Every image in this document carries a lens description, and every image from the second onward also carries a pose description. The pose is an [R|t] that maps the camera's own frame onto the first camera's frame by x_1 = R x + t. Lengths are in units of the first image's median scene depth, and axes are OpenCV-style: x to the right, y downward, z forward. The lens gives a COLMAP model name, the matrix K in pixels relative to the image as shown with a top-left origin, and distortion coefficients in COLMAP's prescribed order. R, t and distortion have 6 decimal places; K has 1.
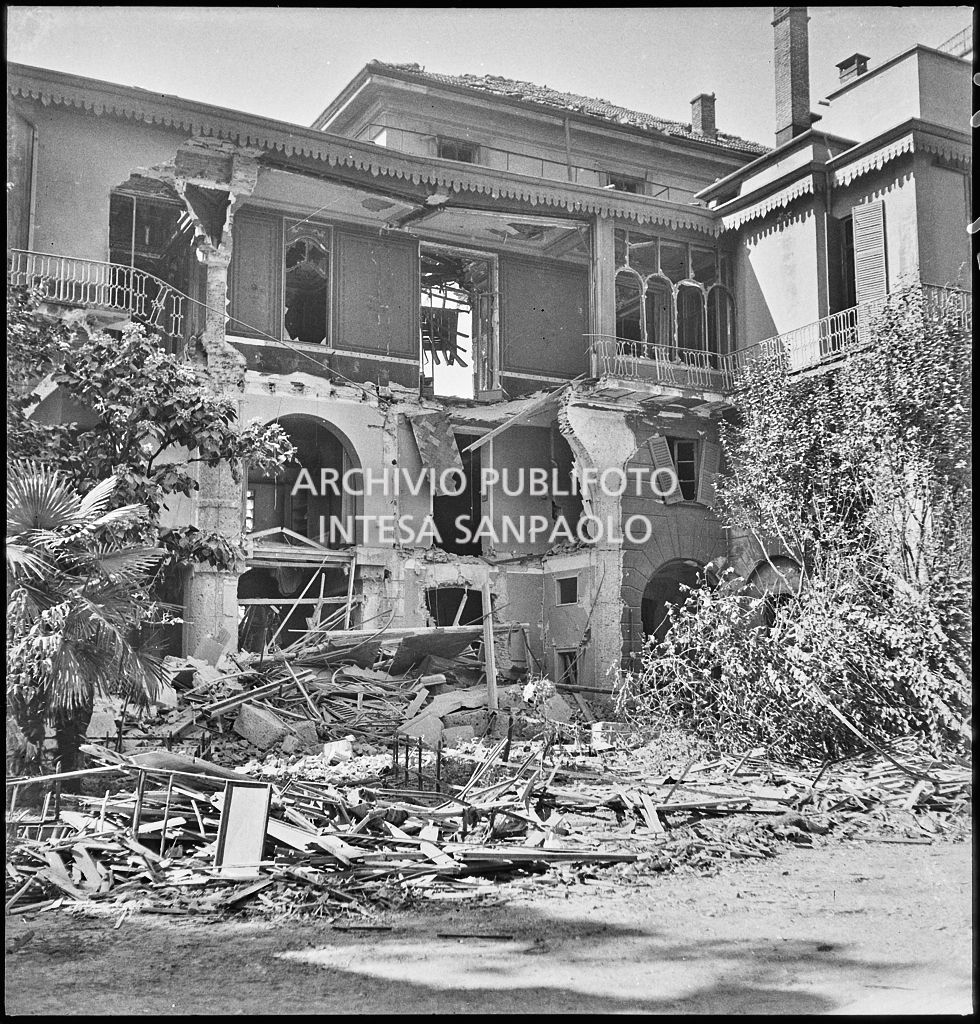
lens RADIAL K [[1294.4, 0, 492.6], [0, 1294.4, 513.9], [0, 0, 1]] dist [0.050887, -0.197361]
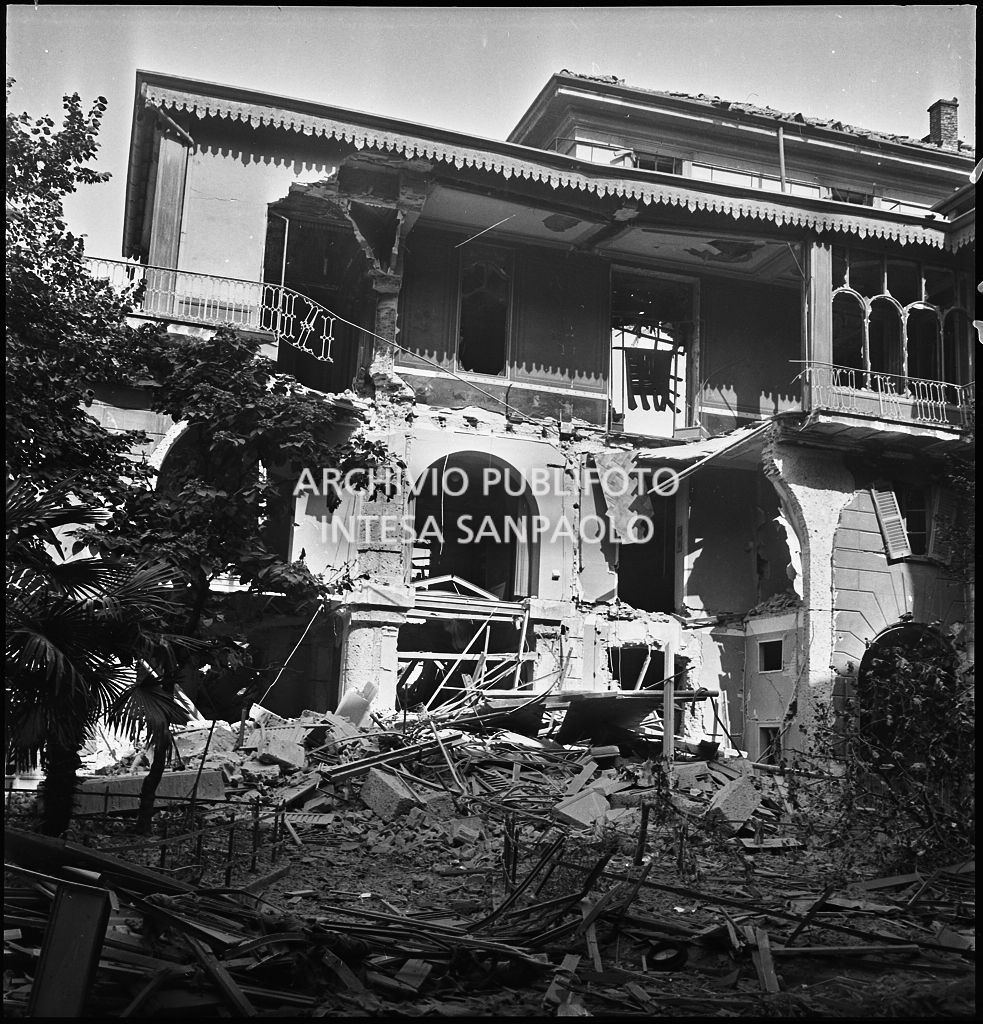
lens RADIAL K [[1294.4, 0, 494.1], [0, 1294.4, 513.9], [0, 0, 1]] dist [0.050887, -0.197361]
pose [[0.981563, 0.012846, -0.190708, 0.041216], [-0.022959, 0.998439, -0.050918, 0.013052], [0.189756, 0.054358, 0.980325, 0.109010]]
